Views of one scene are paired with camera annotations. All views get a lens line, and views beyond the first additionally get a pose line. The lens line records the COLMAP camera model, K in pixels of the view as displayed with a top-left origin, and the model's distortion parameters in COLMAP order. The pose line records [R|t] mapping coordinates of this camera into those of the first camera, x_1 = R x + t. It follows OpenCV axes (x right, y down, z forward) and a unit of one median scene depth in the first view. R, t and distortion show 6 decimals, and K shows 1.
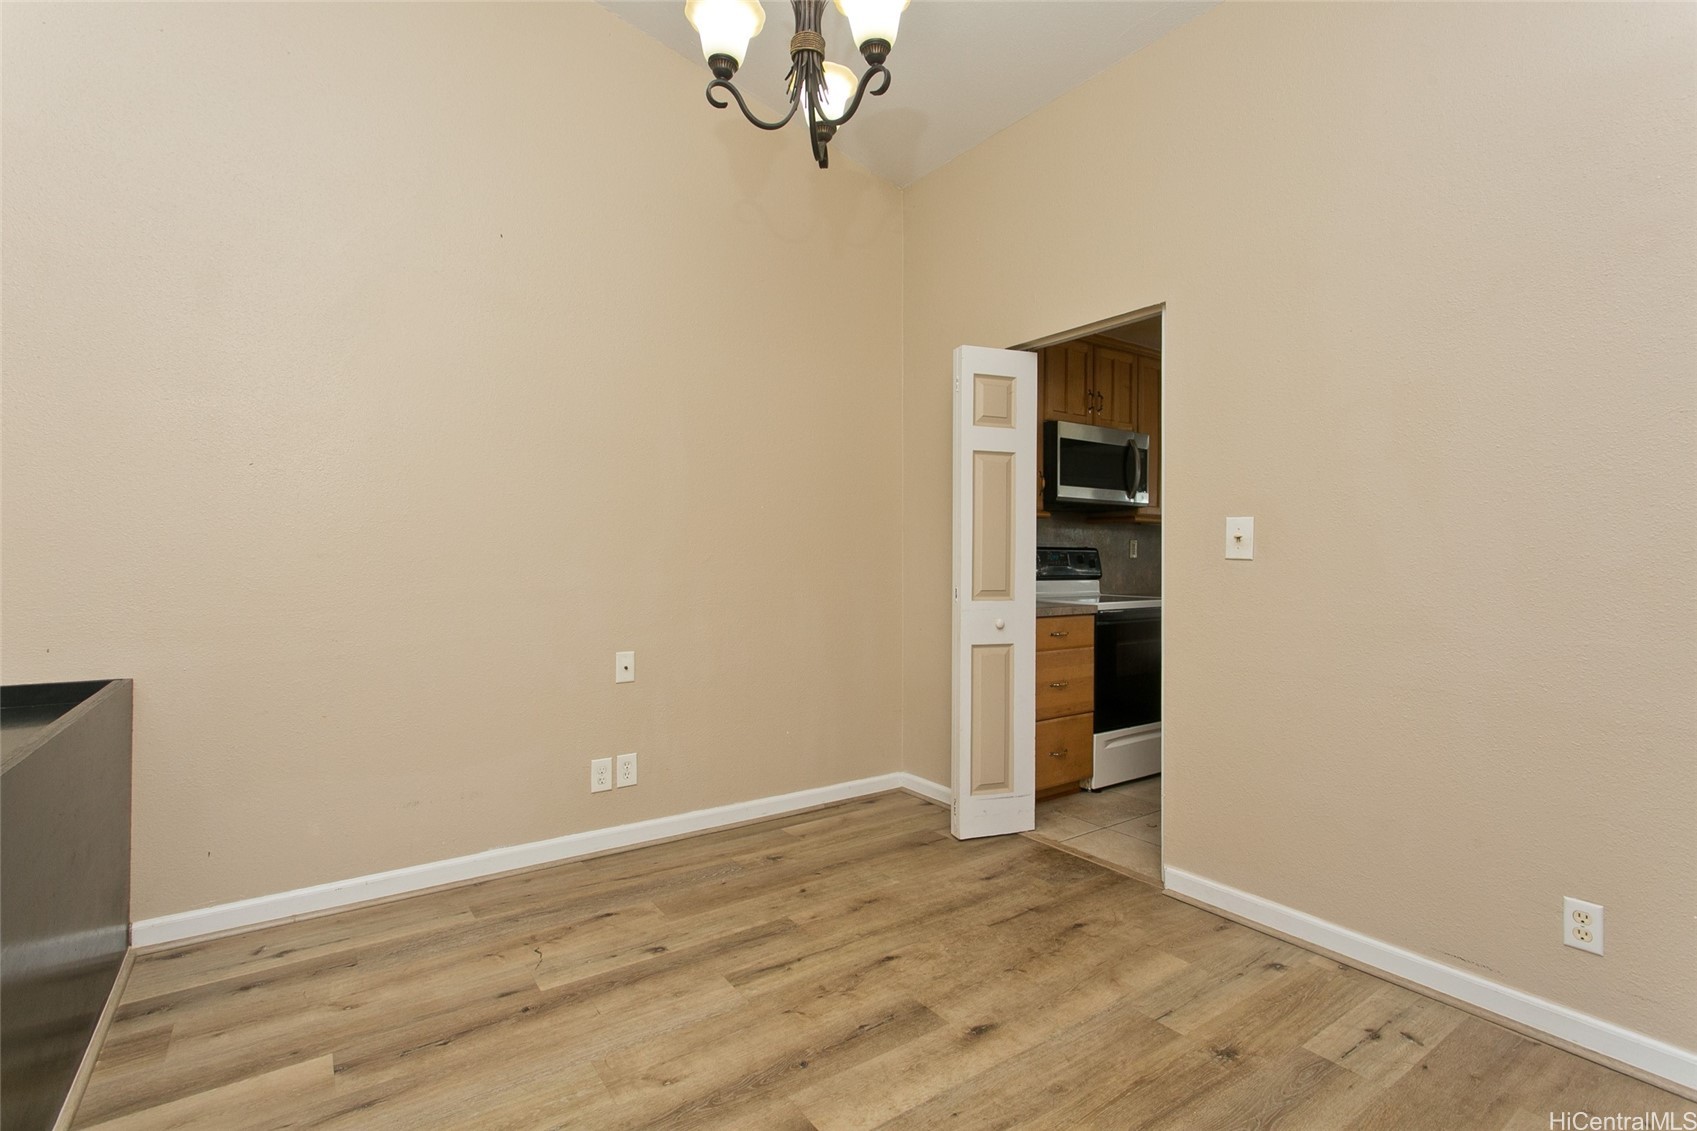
lens RADIAL K [[774.9, 0, 891.5], [0, 774.9, 551.3], [0, 0, 1]] dist [-0.005773, 0.003616]
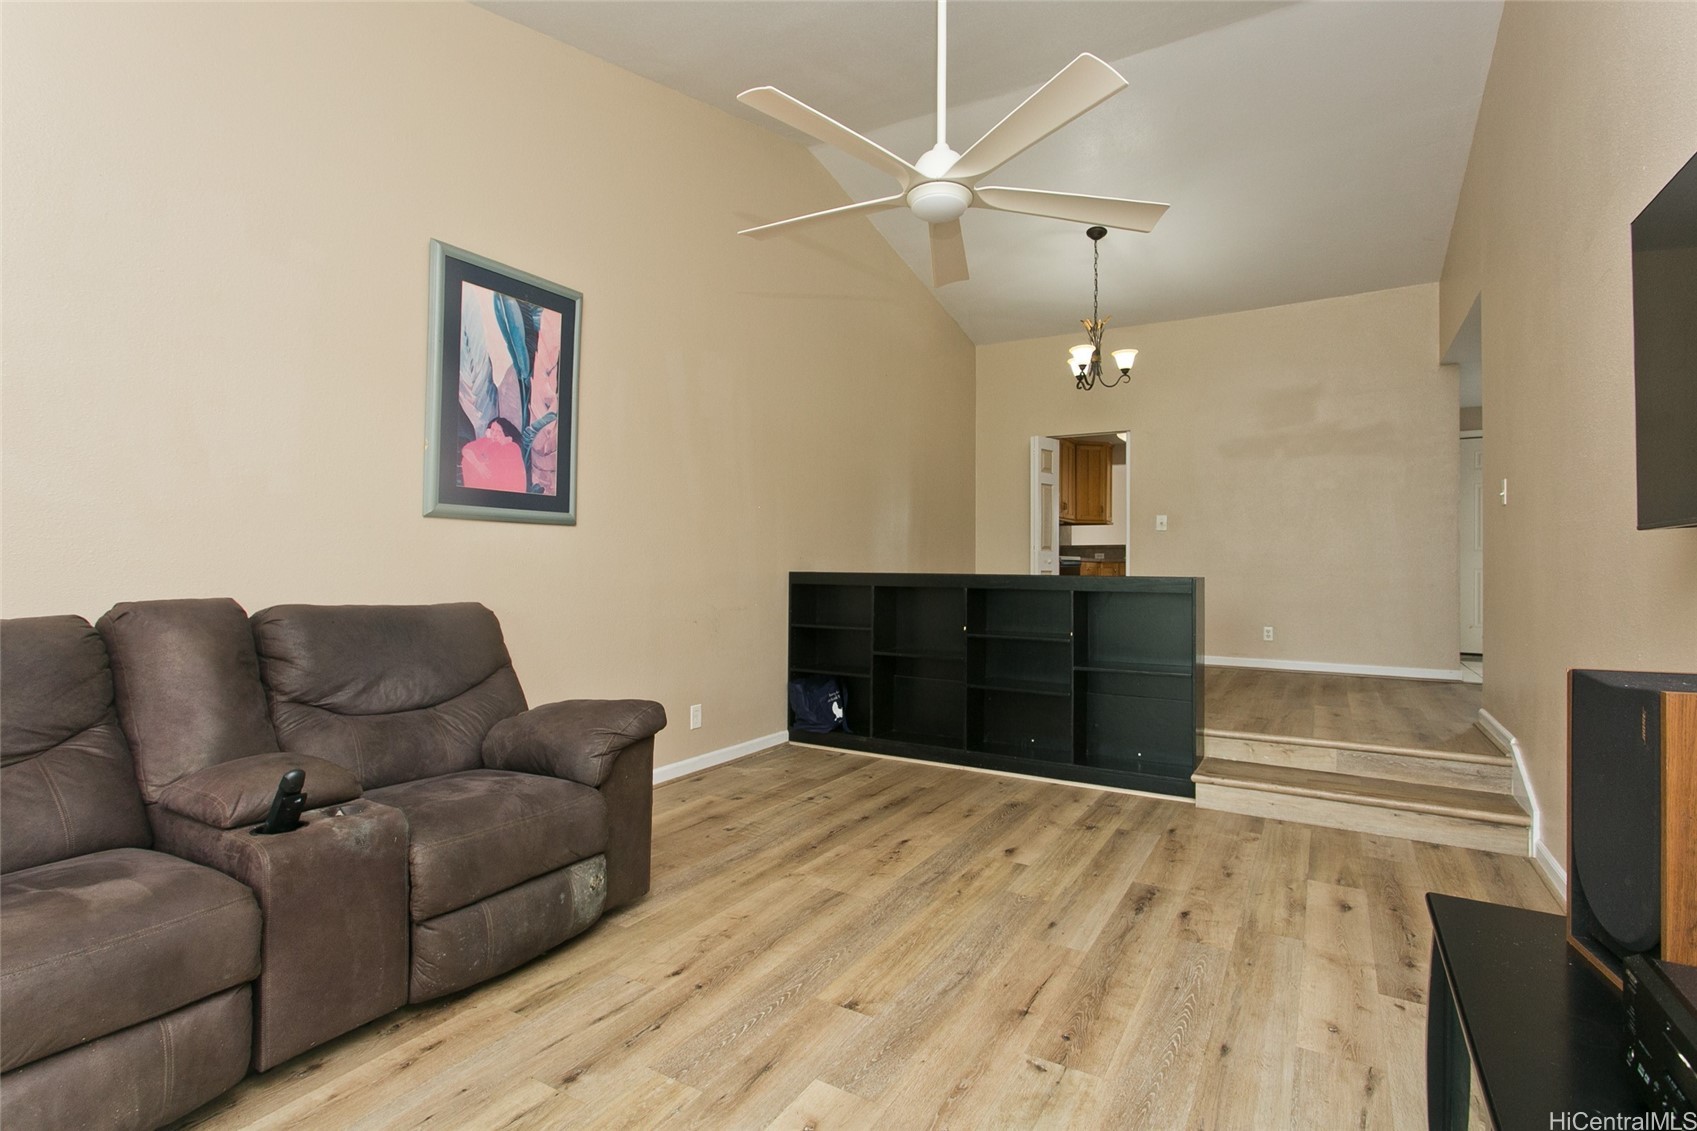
lens RADIAL K [[774.9, 0, 861.9], [0, 774.9, 564.6], [0, 0, 1]] dist [-0.005773, 0.003616]
pose [[0.909388, 0.006698, 0.415895, -1.713798], [-0.011677, 0.999887, 0.009429, 0.119852], [-0.415785, -0.013431, 0.909364, -1.083886]]
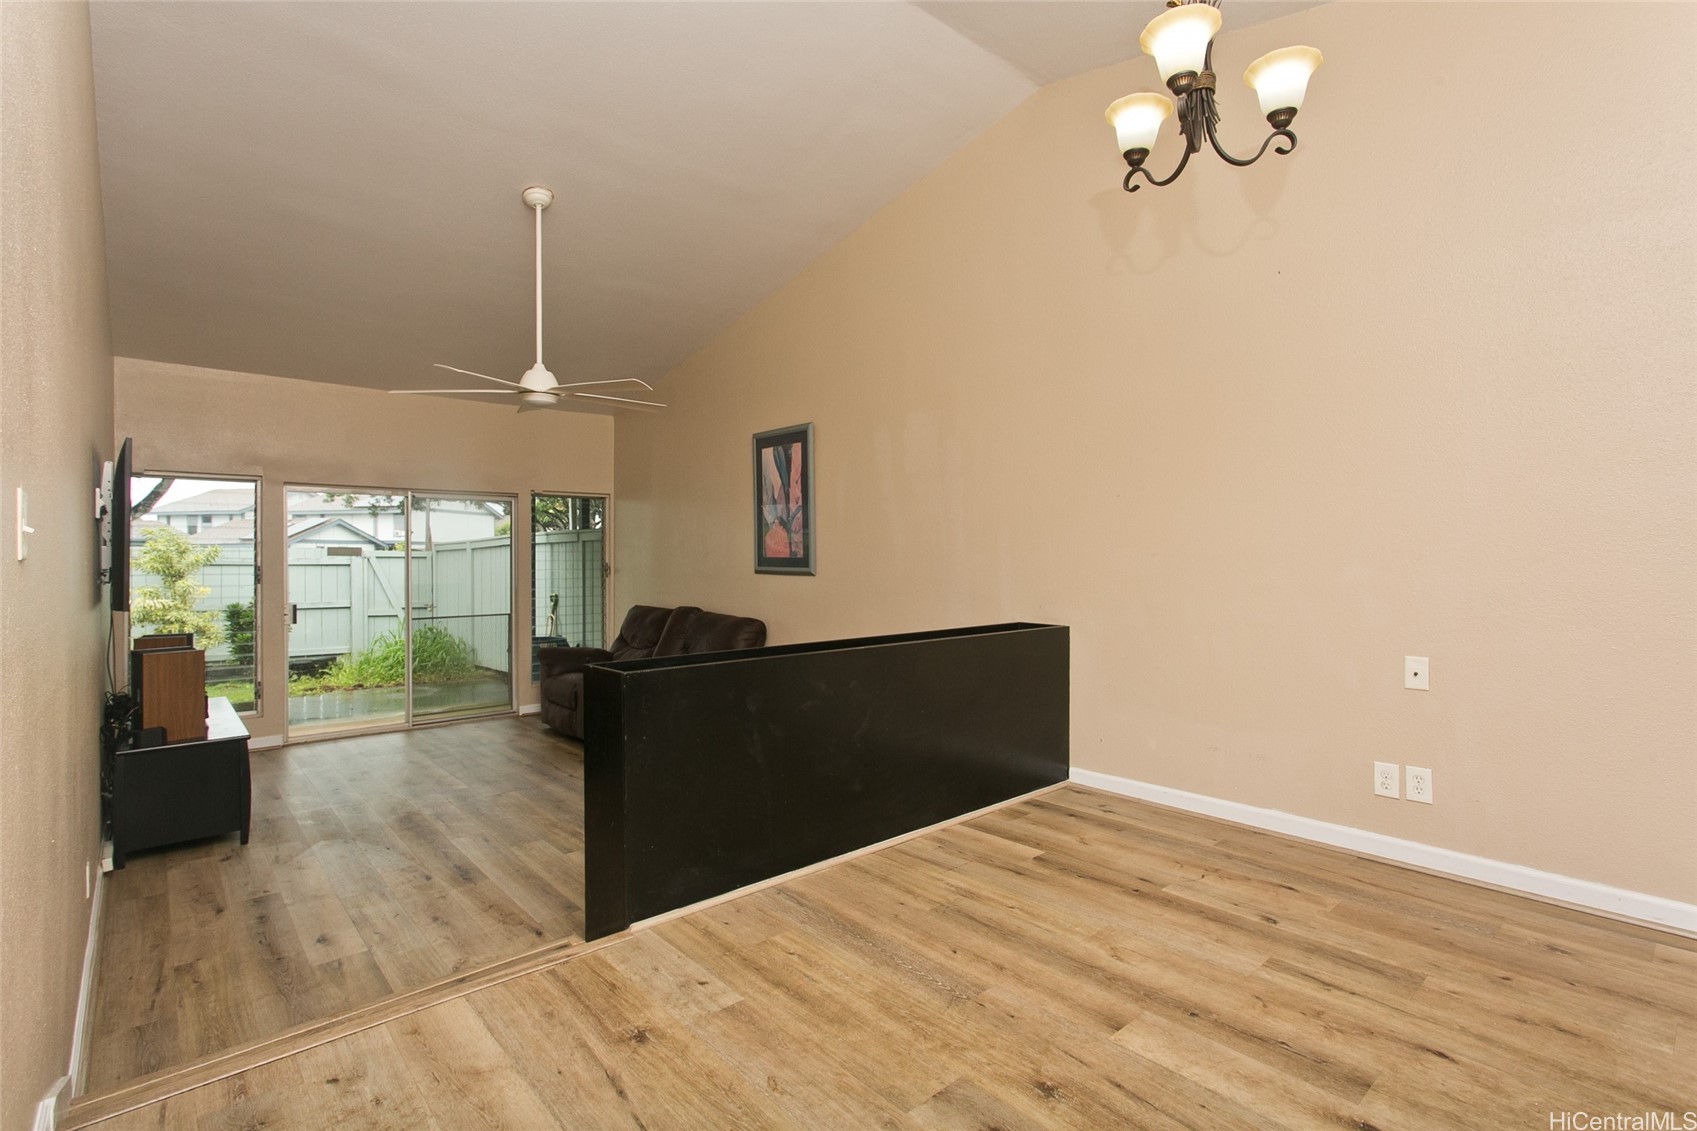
lens RADIAL K [[774.9, 0, 832.6], [0, 774.9, 567.0], [0, 0, 1]] dist [-0.005773, 0.003616]
pose [[0.130876, 0.019182, -0.991213, 0.630743], [0.008131, 0.999758, 0.020421, -0.004434], [0.991365, -0.010732, 0.130688, 0.241176]]
